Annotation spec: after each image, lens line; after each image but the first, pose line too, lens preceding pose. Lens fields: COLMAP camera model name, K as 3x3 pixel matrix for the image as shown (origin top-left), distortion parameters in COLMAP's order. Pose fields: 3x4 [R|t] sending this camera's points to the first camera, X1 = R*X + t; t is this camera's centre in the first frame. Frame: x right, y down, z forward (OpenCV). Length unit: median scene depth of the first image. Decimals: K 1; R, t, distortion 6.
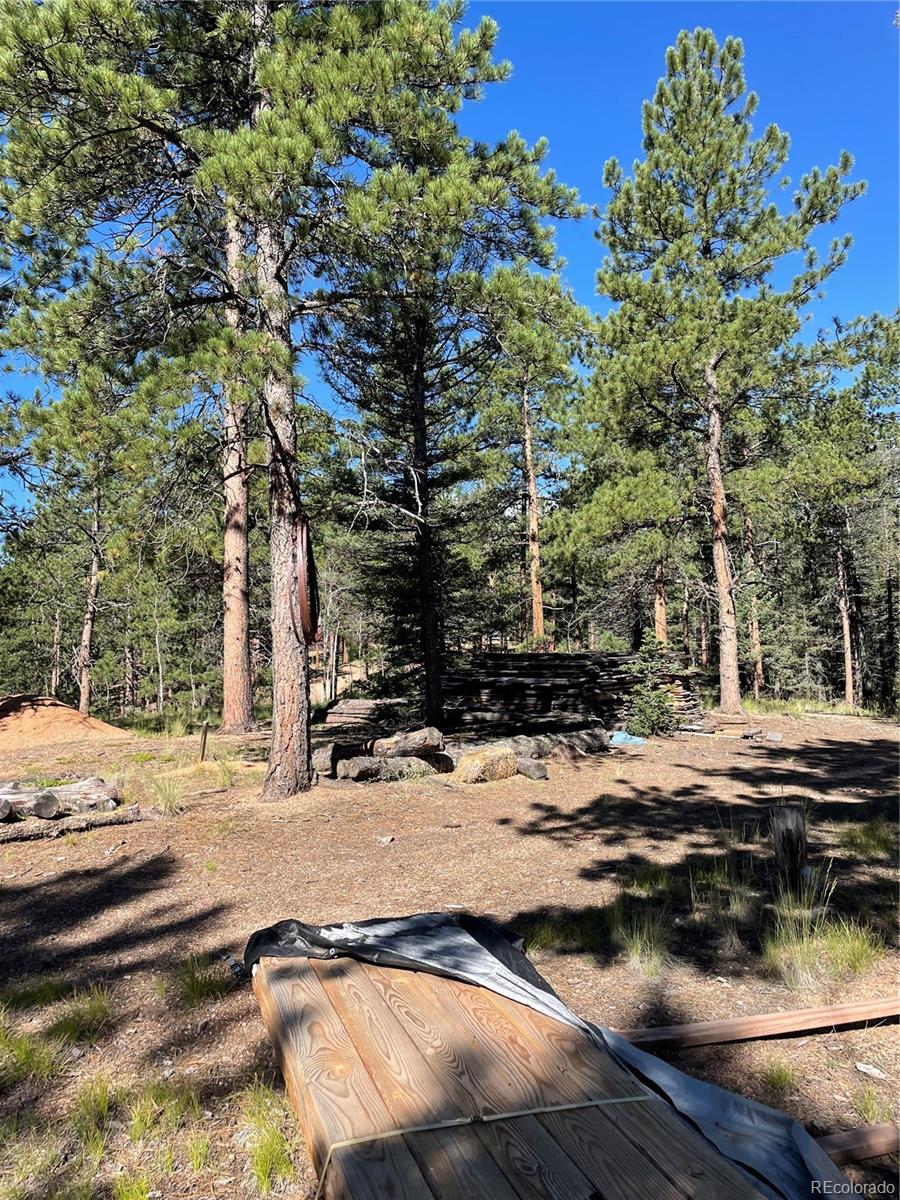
lens RADIAL K [[899.2, 0, 443.7], [0, 899.2, 588.7], [0, 0, 1]] dist [0.082640, -0.108252]
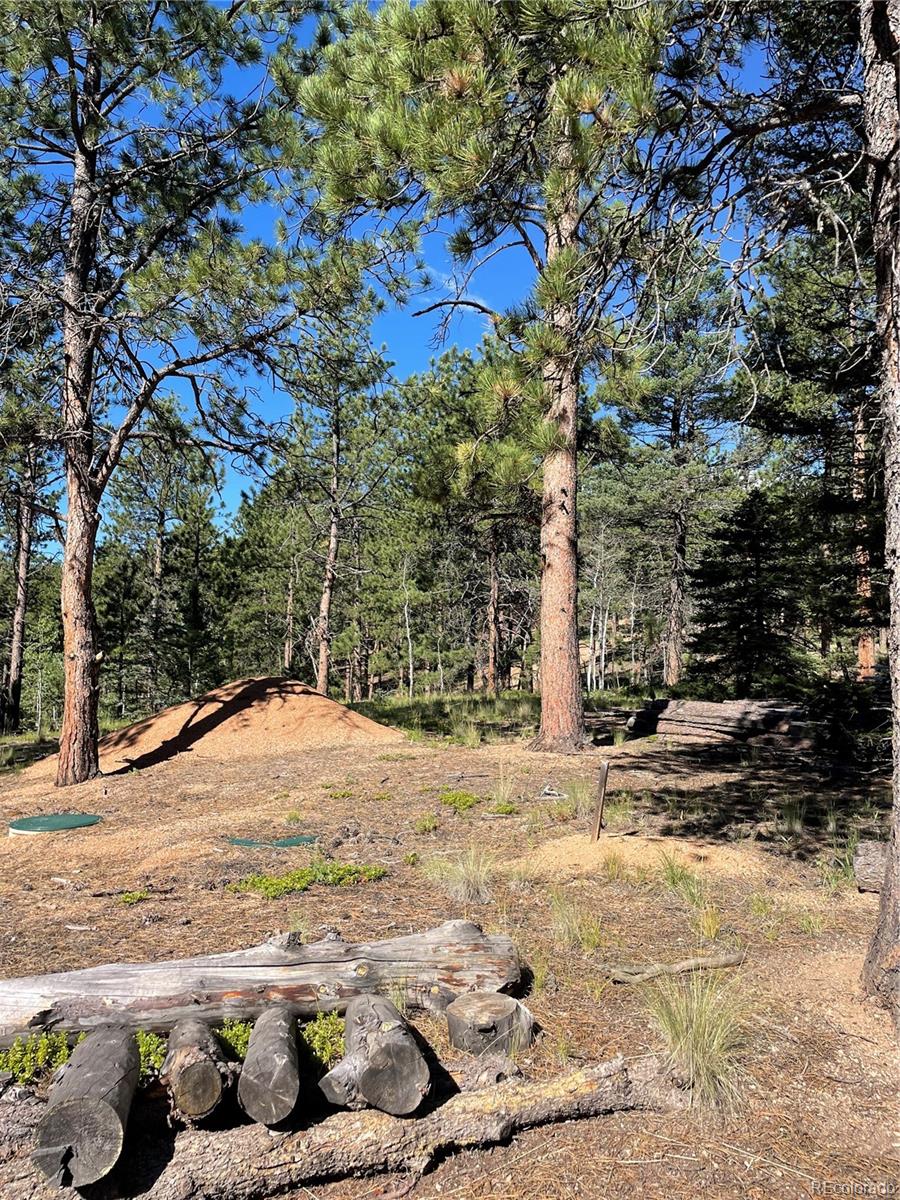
lens RADIAL K [[899.2, 0, 440.2], [0, 899.2, 597.9], [0, 0, 1]] dist [0.082640, -0.108252]
pose [[0.974166, 0.019006, -0.225030, -0.090080], [-0.011513, 0.999336, 0.034563, 0.013157], [0.225538, -0.031080, 0.973739, 0.176899]]
